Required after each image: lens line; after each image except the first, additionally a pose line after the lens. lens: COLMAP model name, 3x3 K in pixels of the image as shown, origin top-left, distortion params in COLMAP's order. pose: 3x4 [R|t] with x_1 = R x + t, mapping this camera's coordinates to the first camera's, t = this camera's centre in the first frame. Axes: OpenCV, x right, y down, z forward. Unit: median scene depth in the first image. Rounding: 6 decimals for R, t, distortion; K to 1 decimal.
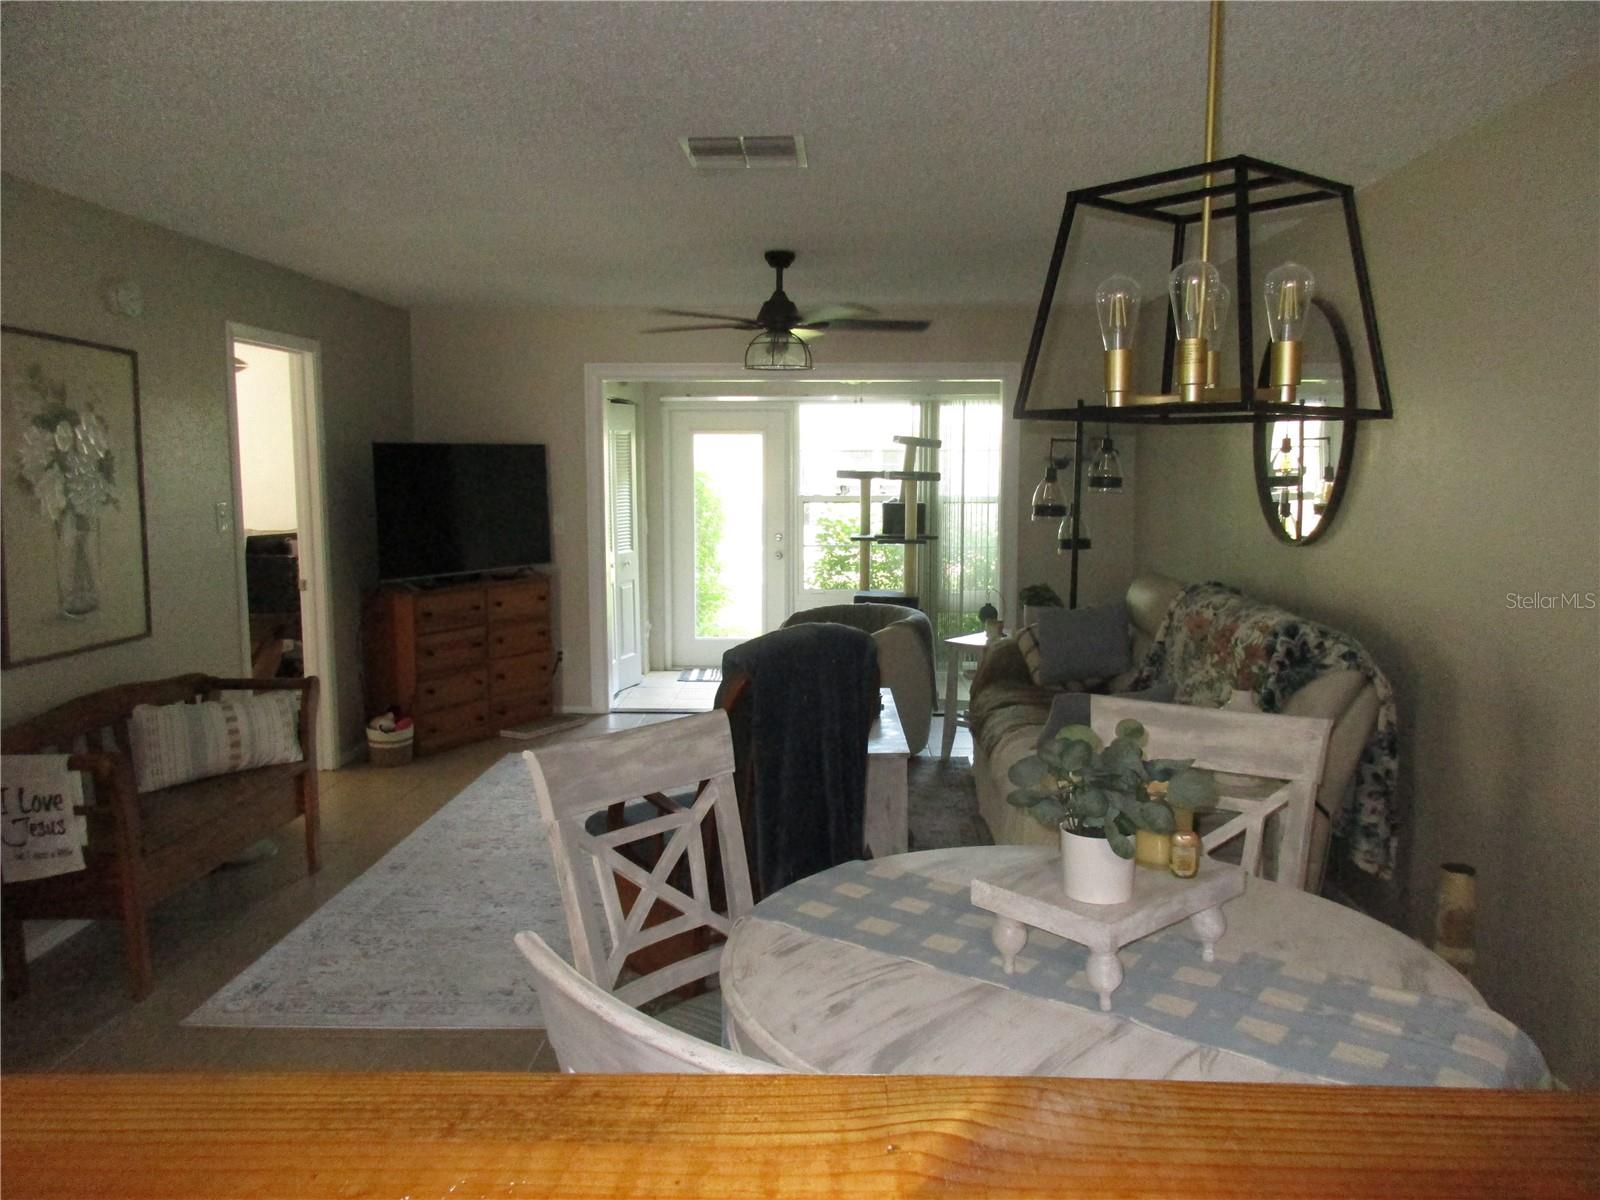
lens RADIAL K [[1219.1, 0, 798.3], [0, 1219.1, 597.8], [0, 0, 1]] dist [0.012282, -0.010626]
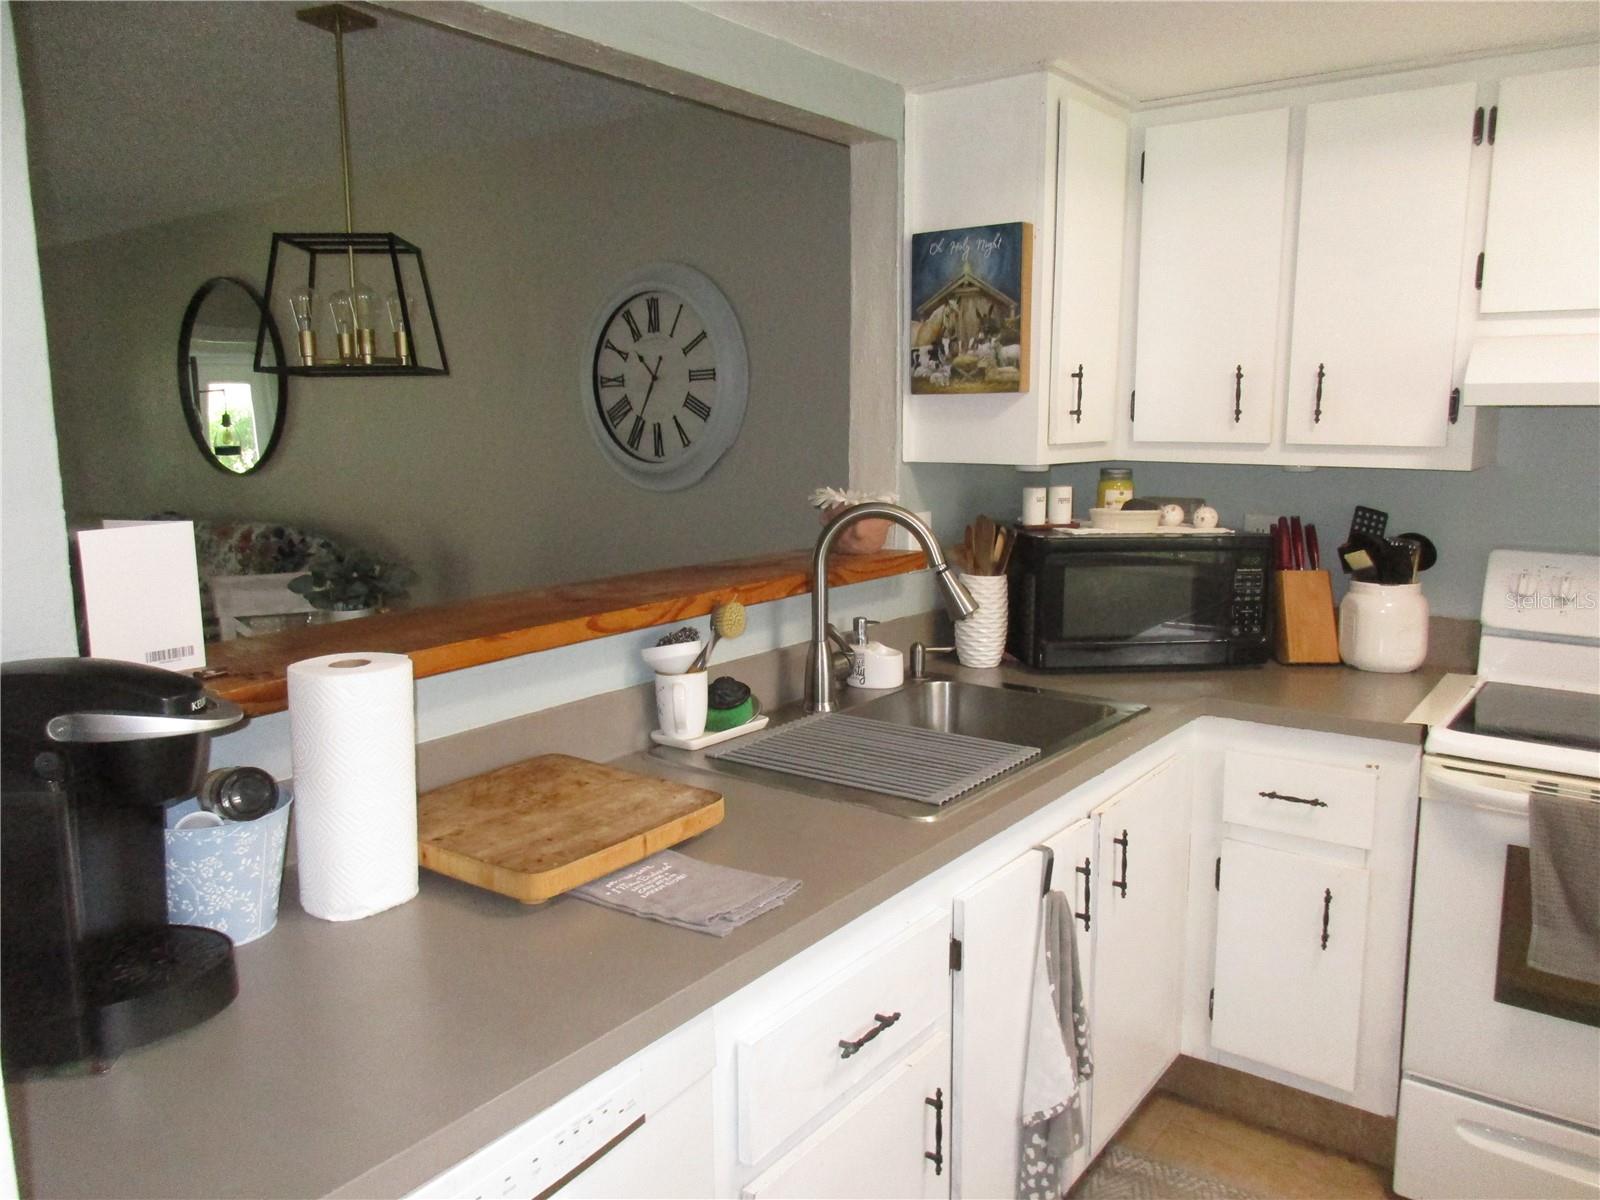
lens RADIAL K [[1219.1, 0, 812.7], [0, 1219.1, 598.8], [0, 0, 1]] dist [0.012282, -0.010626]
pose [[0.559641, -0.137402, 0.817265, -0.757154], [0.108593, 0.989815, 0.092050, 0.077891], [-0.821589, 0.037234, 0.568862, -0.491999]]
